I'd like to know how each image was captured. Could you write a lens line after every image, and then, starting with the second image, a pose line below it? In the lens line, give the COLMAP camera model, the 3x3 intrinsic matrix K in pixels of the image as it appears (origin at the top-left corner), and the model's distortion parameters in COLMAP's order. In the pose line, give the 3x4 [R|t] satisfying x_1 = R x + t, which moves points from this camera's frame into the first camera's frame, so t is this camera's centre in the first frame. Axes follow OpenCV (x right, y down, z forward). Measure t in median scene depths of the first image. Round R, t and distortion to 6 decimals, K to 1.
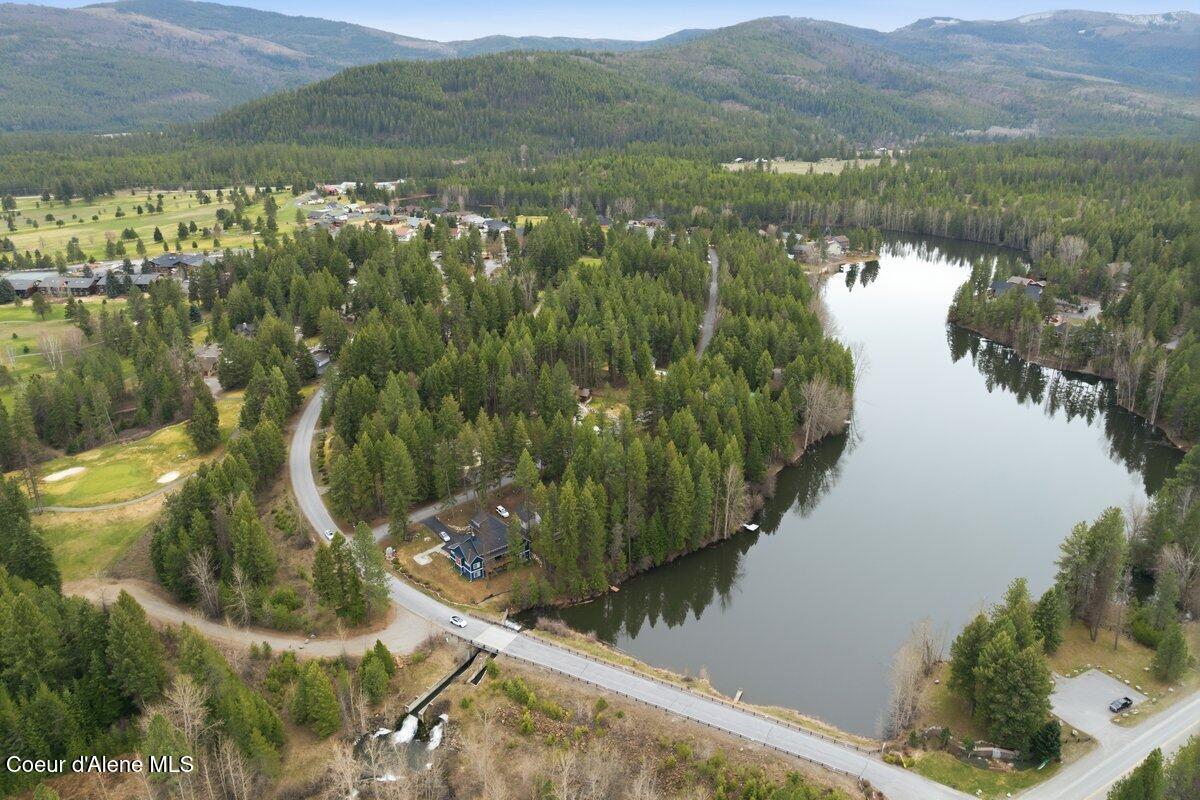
lens RADIAL K [[847.8, 0, 598.1], [0, 847.8, 401.5], [0, 0, 1]] dist [-0.050744, 0.022148]
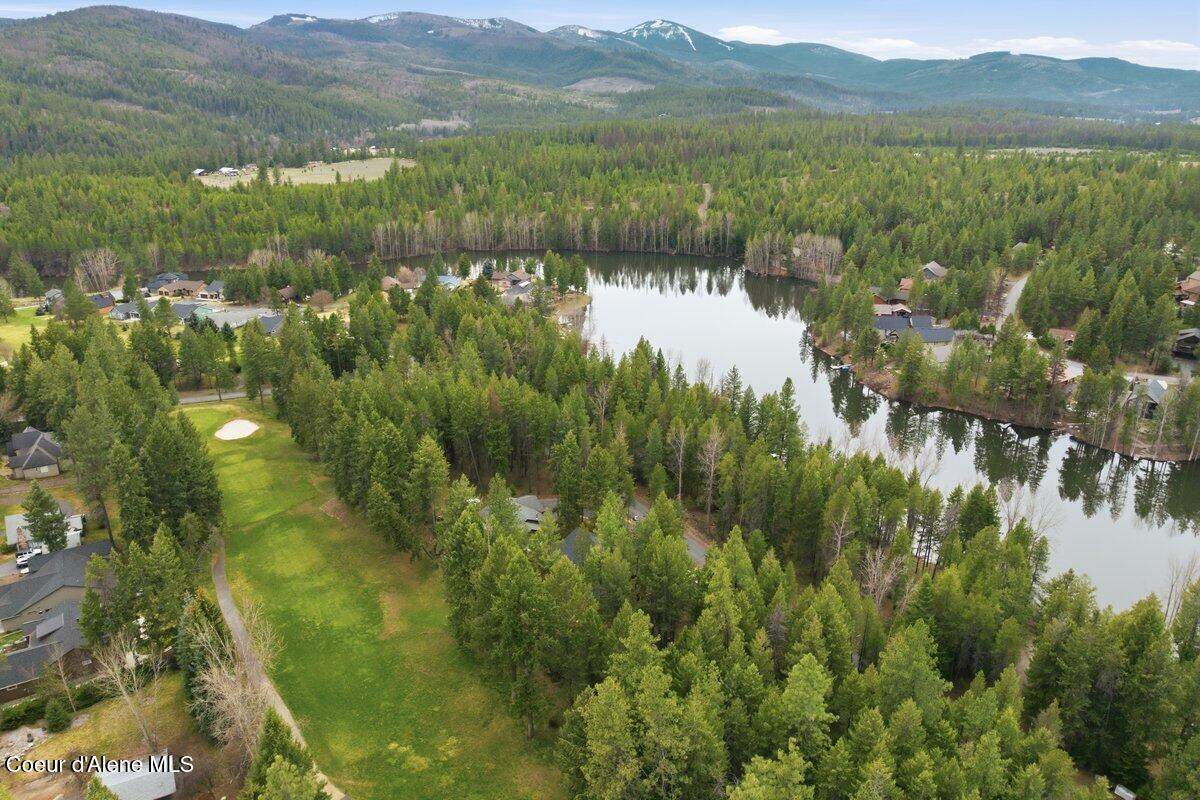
lens RADIAL K [[847.8, 0, 604.7], [0, 847.8, 397.2], [0, 0, 1]] dist [-0.050744, 0.022148]
pose [[0.758687, -0.221750, 0.612553, -0.025027], [0.226389, 0.971426, 0.071268, -0.037371], [-0.610853, 0.084605, 0.787210, 0.125465]]
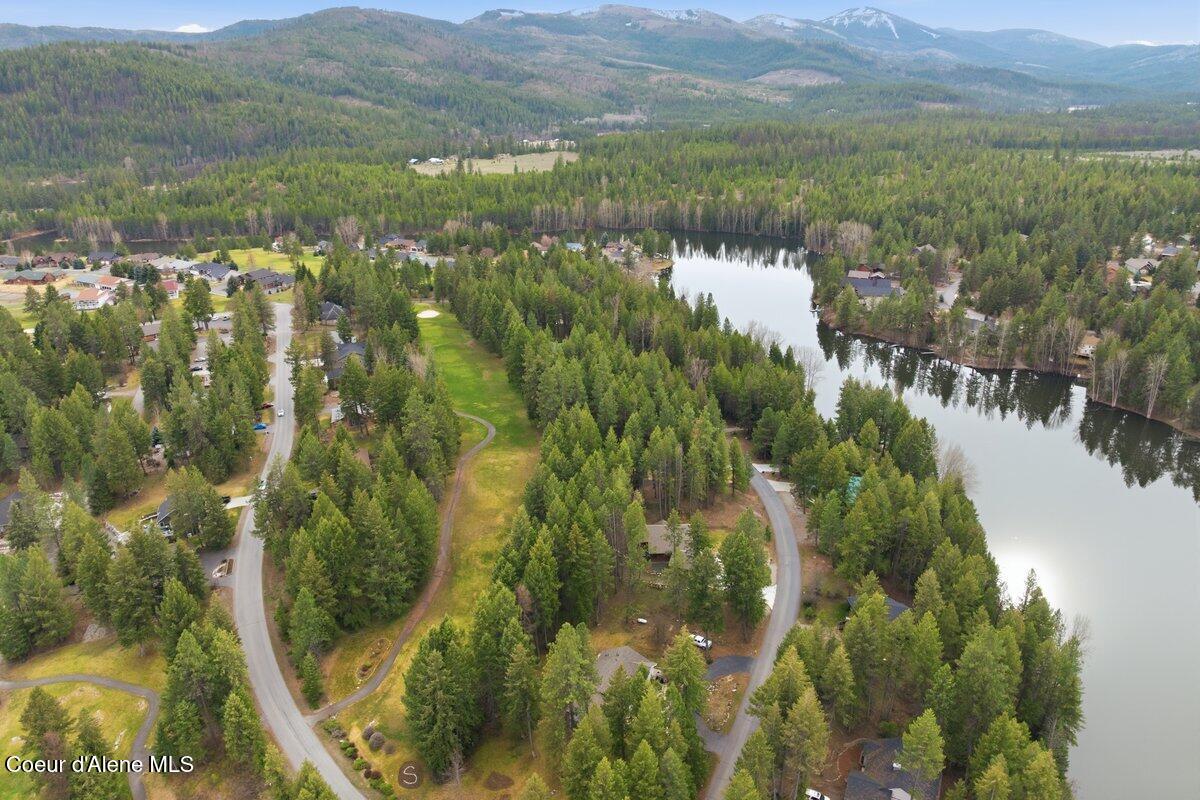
lens RADIAL K [[847.8, 0, 600.4], [0, 847.8, 401.9], [0, 0, 1]] dist [-0.050744, 0.022148]
pose [[0.885369, -0.171430, 0.432127, -0.047147], [0.167644, 0.984719, 0.047170, -0.020213], [-0.433610, 0.030680, 0.900578, 0.051030]]
